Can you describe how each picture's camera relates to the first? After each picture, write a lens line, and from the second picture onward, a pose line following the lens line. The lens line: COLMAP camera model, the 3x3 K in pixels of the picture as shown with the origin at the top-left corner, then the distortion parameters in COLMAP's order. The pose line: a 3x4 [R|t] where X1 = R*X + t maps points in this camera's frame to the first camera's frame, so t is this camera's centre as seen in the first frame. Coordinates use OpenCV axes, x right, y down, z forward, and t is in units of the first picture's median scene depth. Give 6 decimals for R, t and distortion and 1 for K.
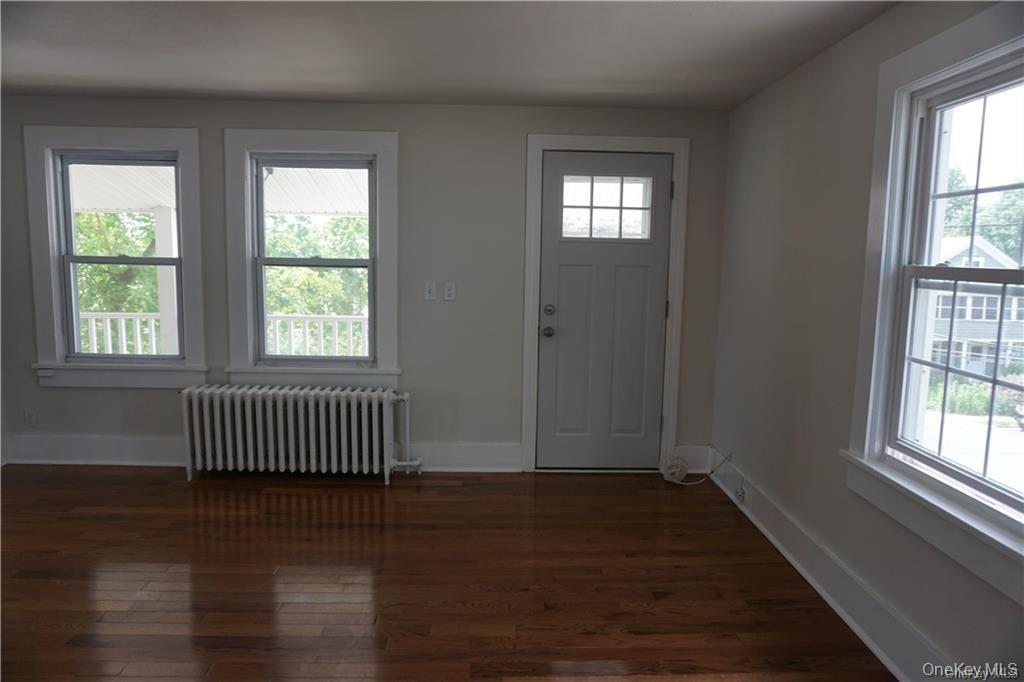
lens RADIAL K [[694.0, 0, 518.6], [0, 694.0, 337.8], [0, 0, 1]] dist [-0.036213, 0.029031]
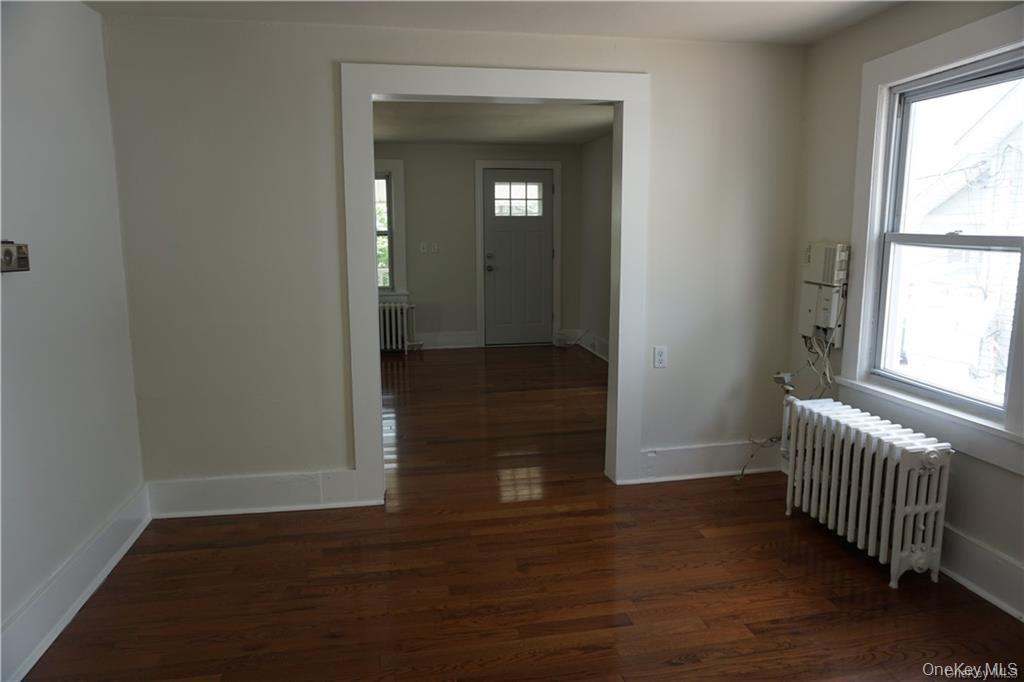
lens RADIAL K [[694.0, 0, 517.5], [0, 694.0, 343.0], [0, 0, 1]] dist [-0.036213, 0.029031]
pose [[0.985979, -0.050412, 0.159072, -0.186250], [0.042667, 0.997749, 0.051731, 0.096915], [-0.161322, -0.044219, 0.985911, -0.824066]]
